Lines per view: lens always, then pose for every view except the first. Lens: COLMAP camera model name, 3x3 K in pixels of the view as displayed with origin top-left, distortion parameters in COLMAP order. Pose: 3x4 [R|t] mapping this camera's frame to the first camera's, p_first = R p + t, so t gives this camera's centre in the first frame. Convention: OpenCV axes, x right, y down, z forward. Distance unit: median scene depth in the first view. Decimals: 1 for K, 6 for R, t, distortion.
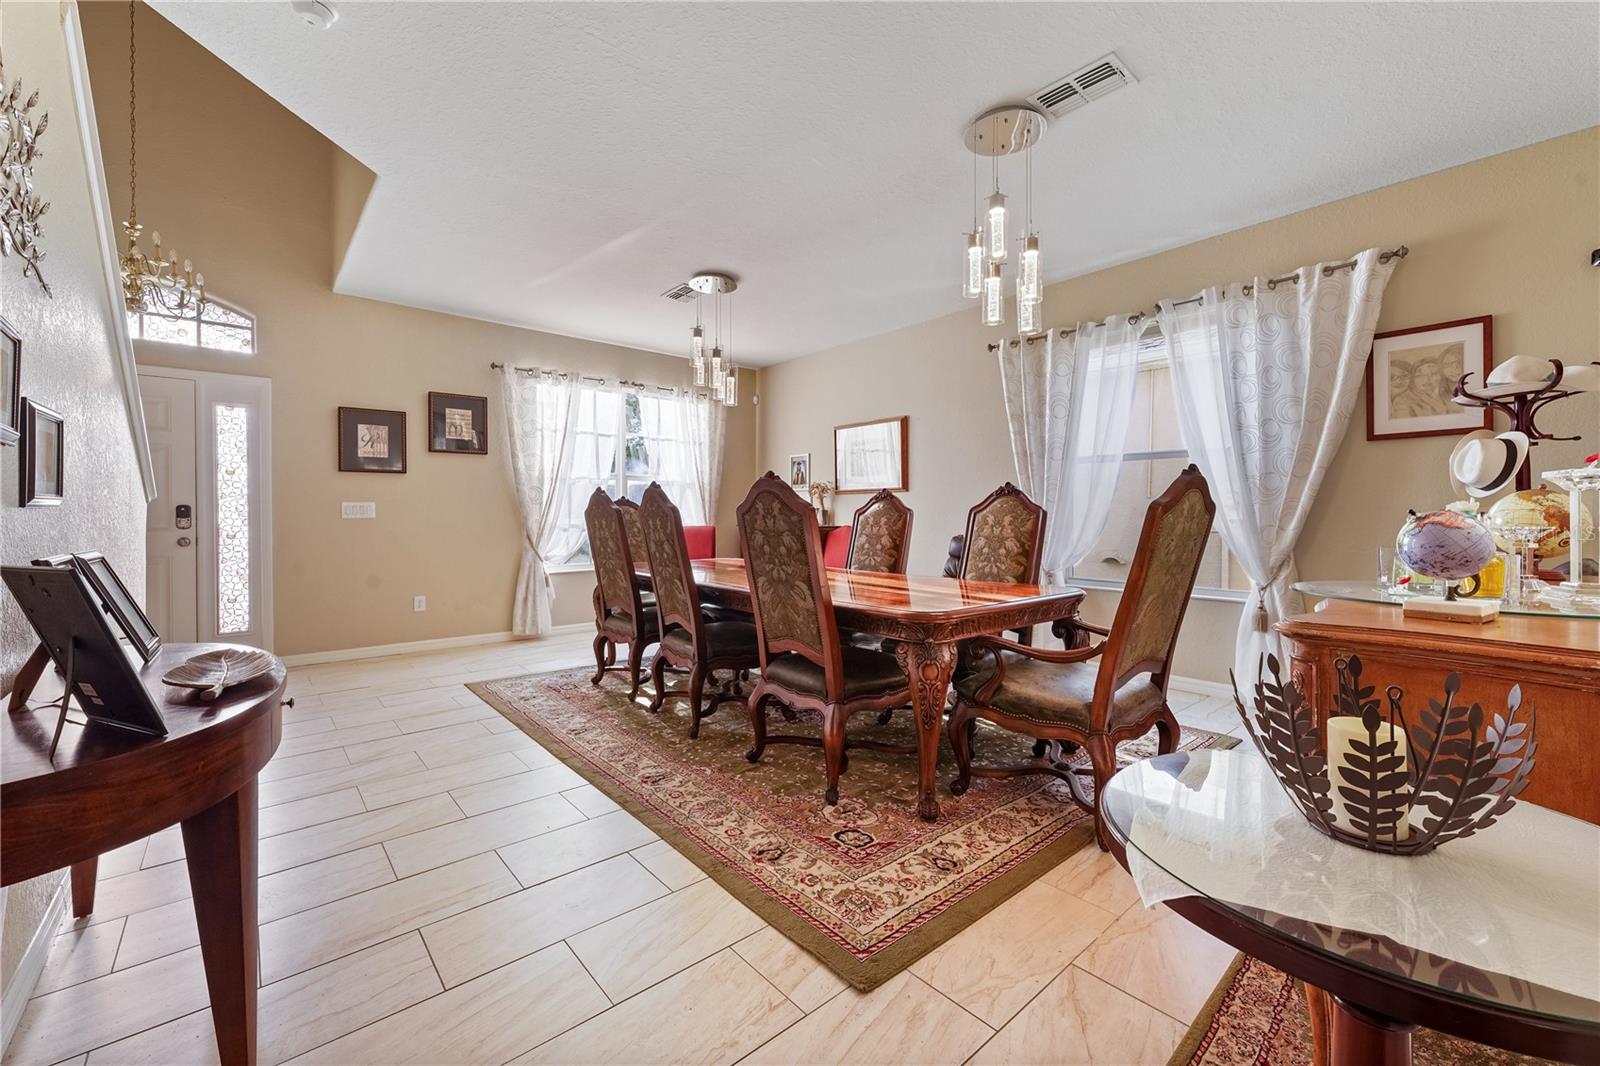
lens RADIAL K [[644.5, 0, 804.6], [0, 644.5, 524.6], [0, 0, 1]] dist [-0.001264, -0.000090]
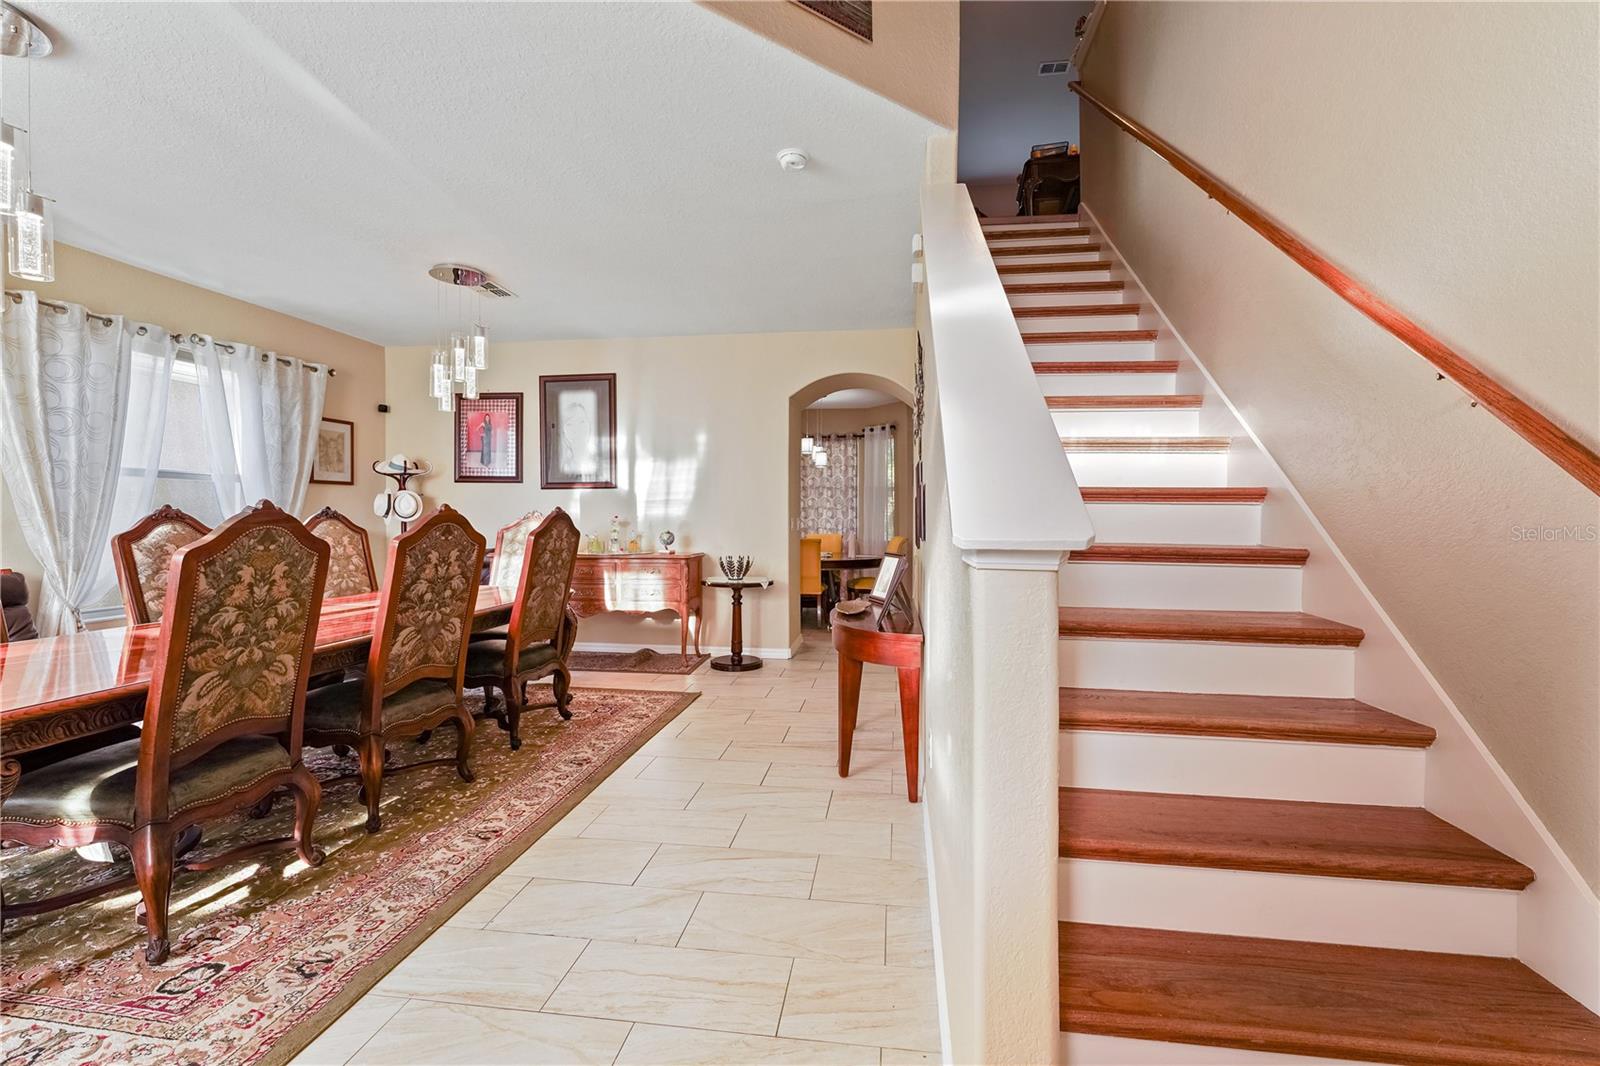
lens RADIAL K [[689.6, 0, 799.7], [0, 689.6, 524.0], [0, 0, 1]] dist [-0.001271, 0.000483]
pose [[-0.653977, -0.007868, 0.756473, -1.374859], [0.009539, 0.999781, 0.018645, -0.061244], [-0.756454, 0.019410, -0.653759, 1.429596]]
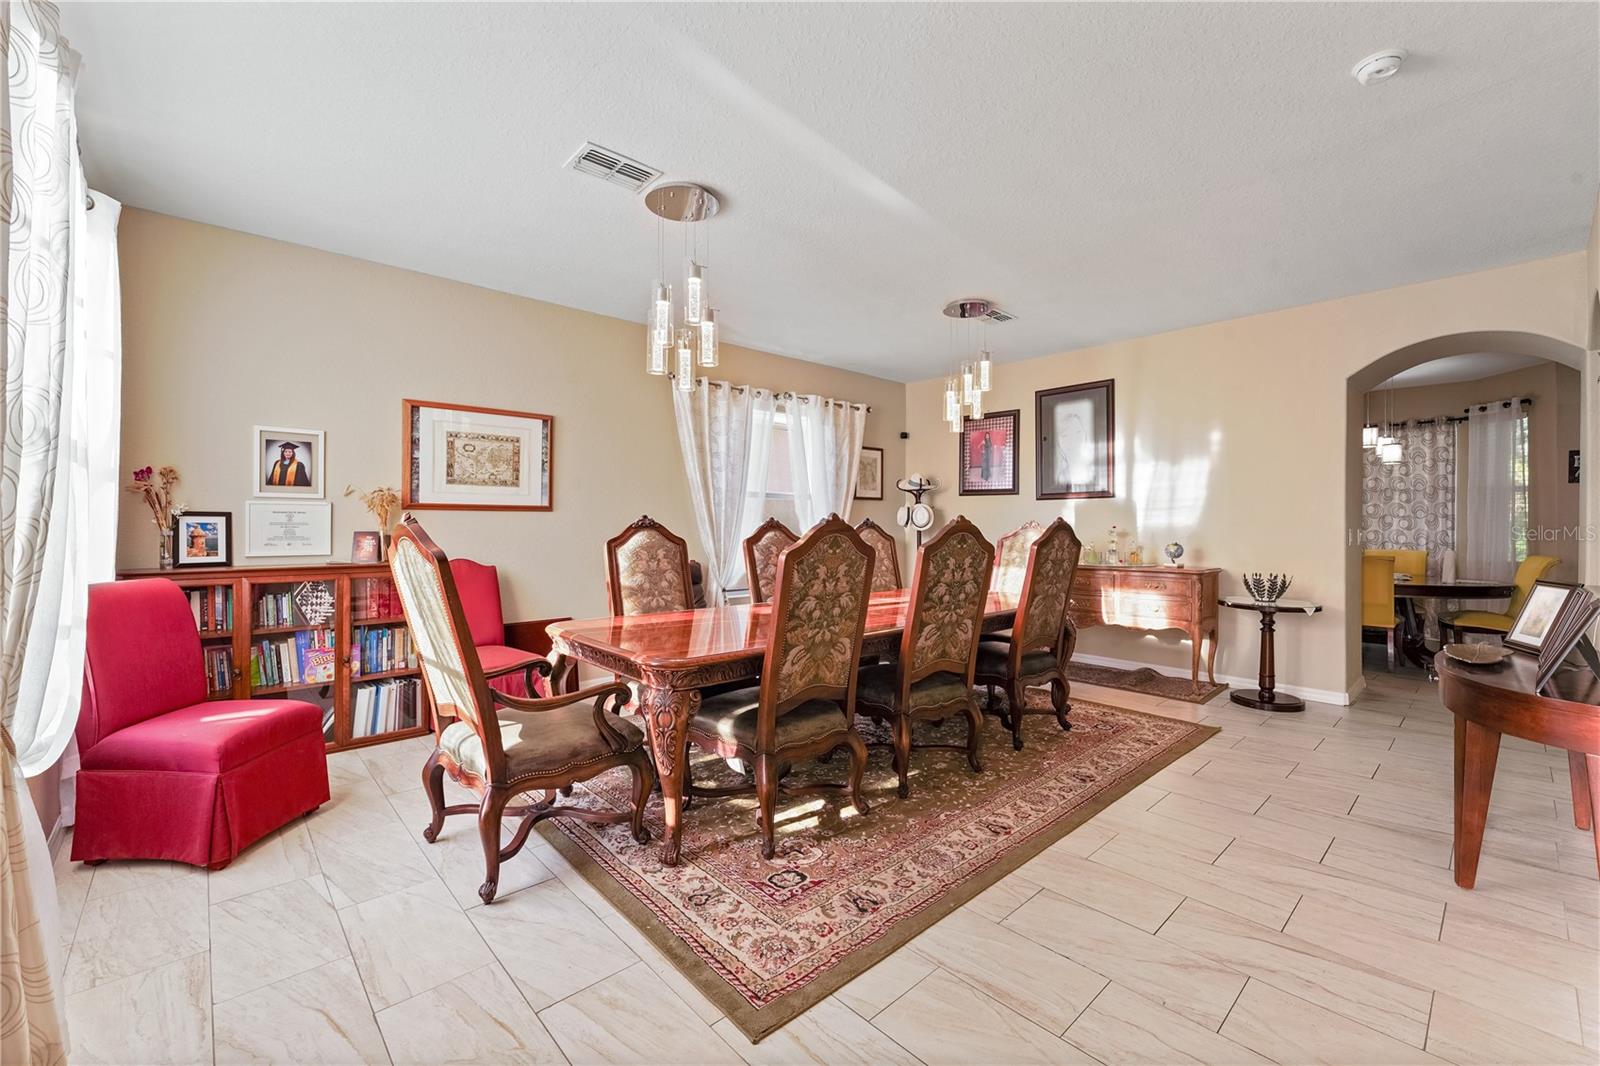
lens RADIAL K [[657.2, 0, 805.6], [0, 657.2, 527.4], [0, 0, 1]] dist [-0.000019, 0.000026]
pose [[-0.030889, -0.002531, 0.999520, -1.323764], [0.009926, 0.999947, 0.002839, -0.062765], [-0.999474, 0.010009, -0.030862, 1.444960]]
